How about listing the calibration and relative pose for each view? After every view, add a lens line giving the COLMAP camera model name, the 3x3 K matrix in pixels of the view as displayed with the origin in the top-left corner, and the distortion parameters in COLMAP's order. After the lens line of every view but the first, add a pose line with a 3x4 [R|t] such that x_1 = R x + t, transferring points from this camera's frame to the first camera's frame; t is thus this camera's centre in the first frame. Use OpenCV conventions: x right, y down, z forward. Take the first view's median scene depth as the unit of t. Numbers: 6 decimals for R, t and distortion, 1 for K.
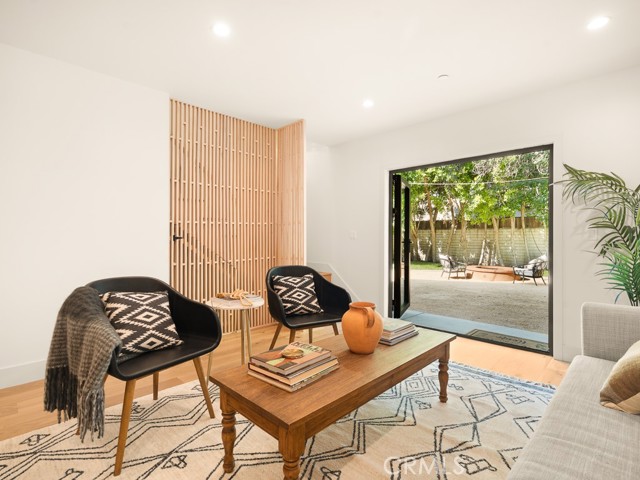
lens RADIAL K [[326.1, 0, 320.1], [0, 326.1, 234.6], [0, 0, 1]] dist [-0.001098, 0.000254]
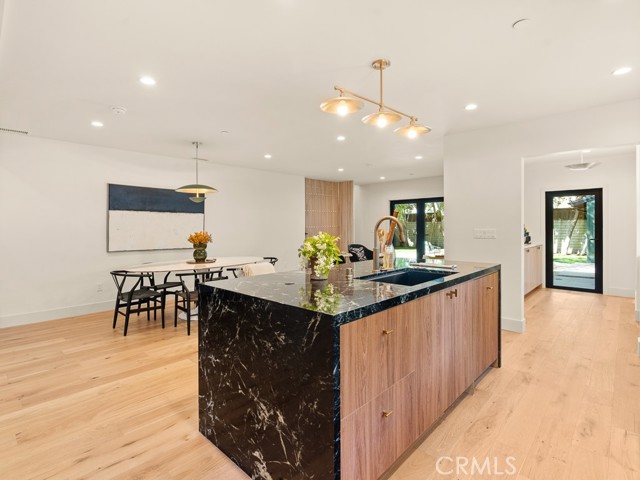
lens RADIAL K [[326.1, 0, 316.8], [0, 326.1, 234.2], [0, 0, 1]] dist [-0.001098, 0.000254]
pose [[0.999816, -0.009796, 0.016480, -0.390667], [0.009298, 0.999507, 0.029999, -0.058861], [-0.016765, -0.029840, 0.999414, -1.437090]]
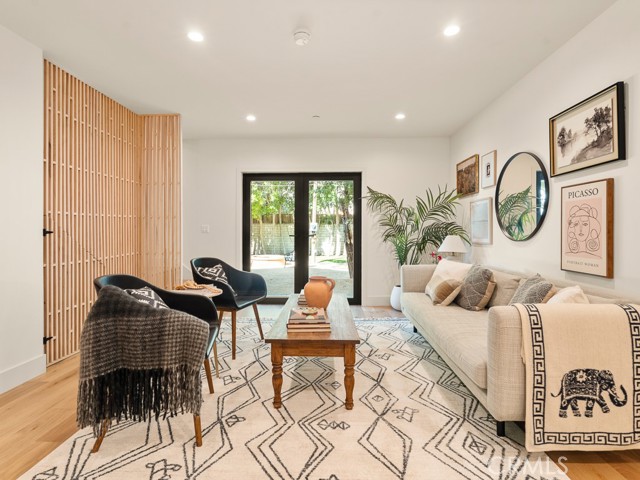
lens RADIAL K [[326.1, 0, 317.6], [0, 326.1, 229.8], [0, 0, 1]] dist [-0.001098, 0.000254]
pose [[0.735075, 0.001769, 0.677983, -0.479628], [-0.005475, 0.999979, 0.003327, -0.001897], [-0.677964, -0.006158, 0.735070, -0.036912]]
